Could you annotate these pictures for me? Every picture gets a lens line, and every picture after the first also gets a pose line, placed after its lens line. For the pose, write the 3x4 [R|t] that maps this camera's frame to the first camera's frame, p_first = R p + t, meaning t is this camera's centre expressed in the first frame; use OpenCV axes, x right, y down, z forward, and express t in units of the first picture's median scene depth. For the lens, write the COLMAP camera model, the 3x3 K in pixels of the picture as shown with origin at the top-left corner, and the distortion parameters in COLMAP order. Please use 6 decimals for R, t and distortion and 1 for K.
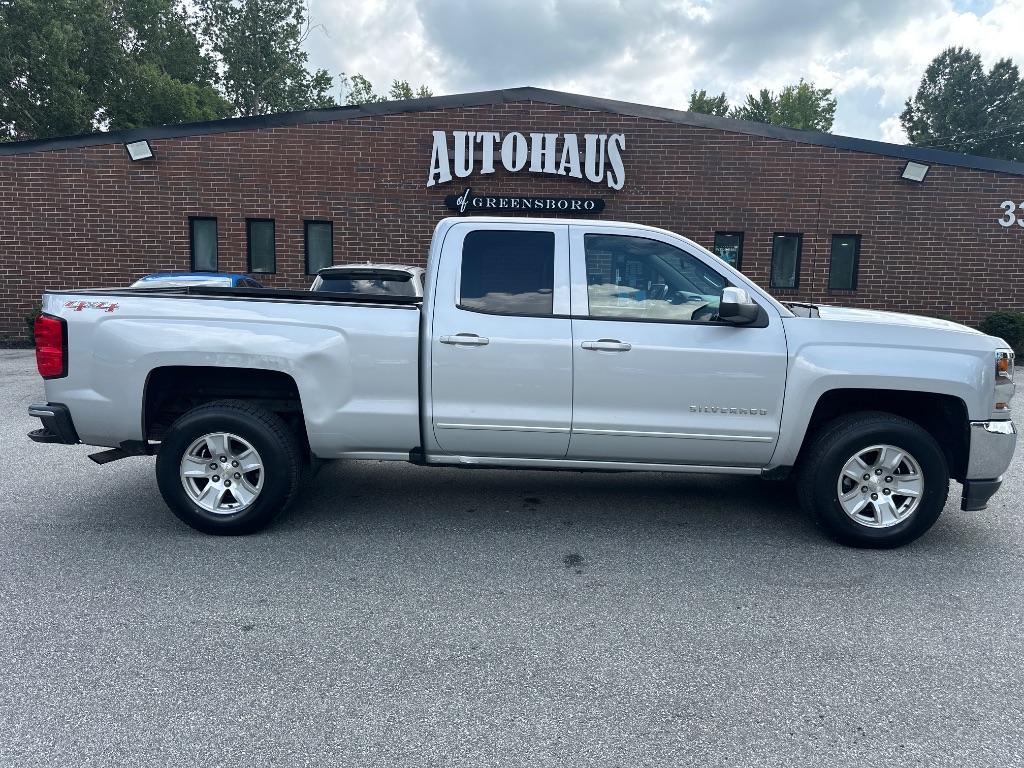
lens RADIAL K [[688.6, 0, 513.0], [0, 688.6, 406.3], [0, 0, 1]] dist [0.107928, -0.120903]
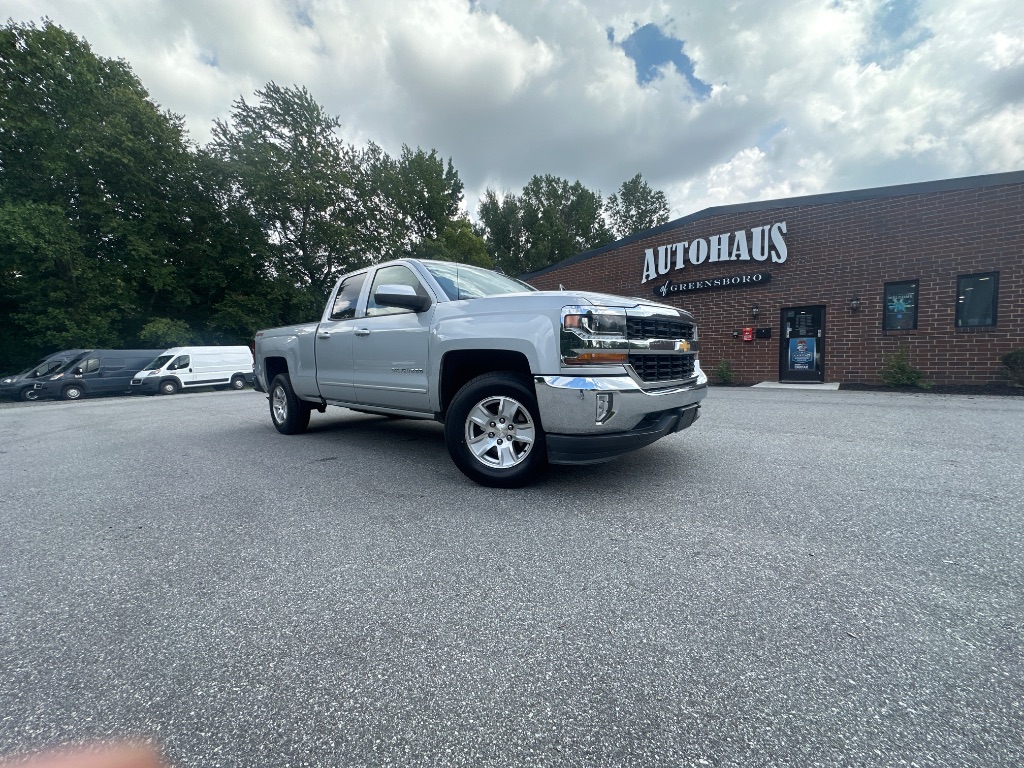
lens RADIAL K [[411.3, 0, 513.3], [0, 411.3, 385.9], [0, 0, 1]] dist [-0.009750, 0.007235]
pose [[0.775848, -0.002856, -0.630913, 0.244718], [-0.072313, 0.992997, -0.093420, 0.025232], [0.626762, 0.118103, 0.770209, 0.123072]]
